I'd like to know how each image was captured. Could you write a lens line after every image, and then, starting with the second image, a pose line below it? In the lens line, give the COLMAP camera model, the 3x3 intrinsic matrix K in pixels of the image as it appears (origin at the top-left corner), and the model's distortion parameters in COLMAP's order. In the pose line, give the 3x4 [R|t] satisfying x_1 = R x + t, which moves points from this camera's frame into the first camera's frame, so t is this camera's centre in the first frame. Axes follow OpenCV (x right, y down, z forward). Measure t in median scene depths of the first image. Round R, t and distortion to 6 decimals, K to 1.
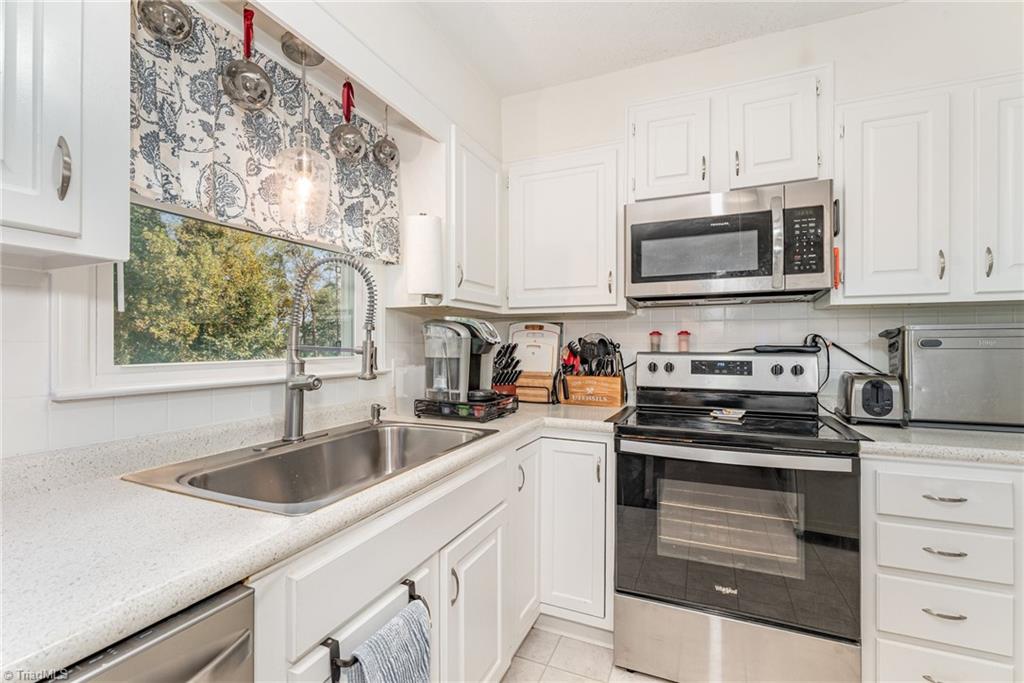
lens RADIAL K [[452.8, 0, 512.0], [0, 452.8, 341.5], [0, 0, 1]] dist [-0.001091, -0.000132]
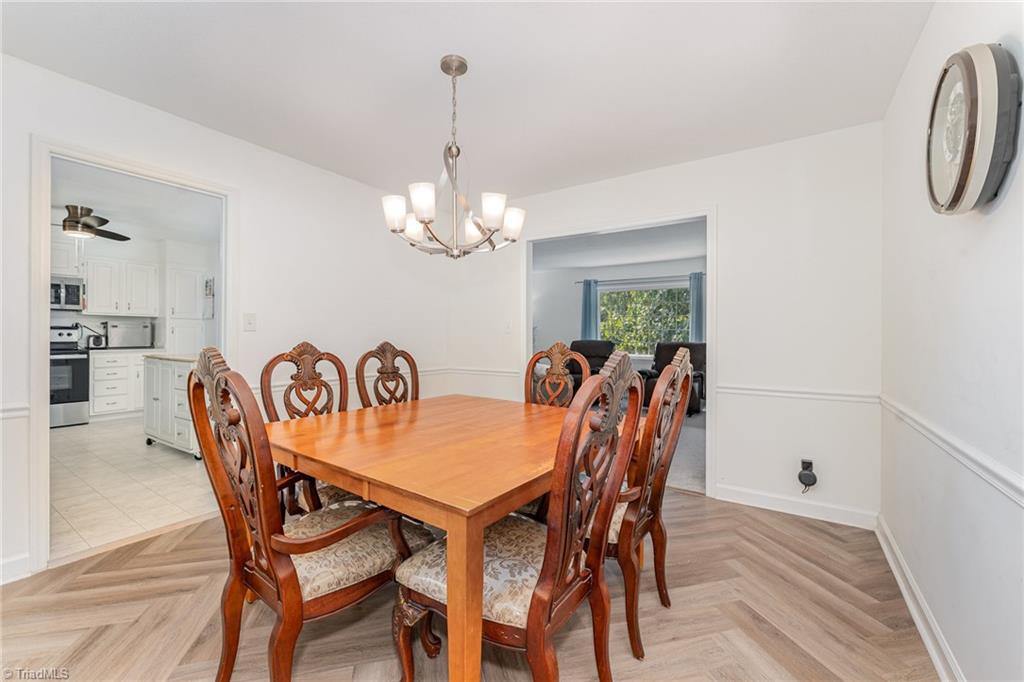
lens RADIAL K [[415.5, 0, 512.4], [0, 415.5, 336.6], [0, 0, 1]] dist [0.001708, 0.000410]
pose [[0.176377, -0.003690, 0.984316, -1.799964], [-0.016721, 0.999837, 0.006745, 0.010083], [-0.984181, -0.017648, 0.176287, -2.727250]]
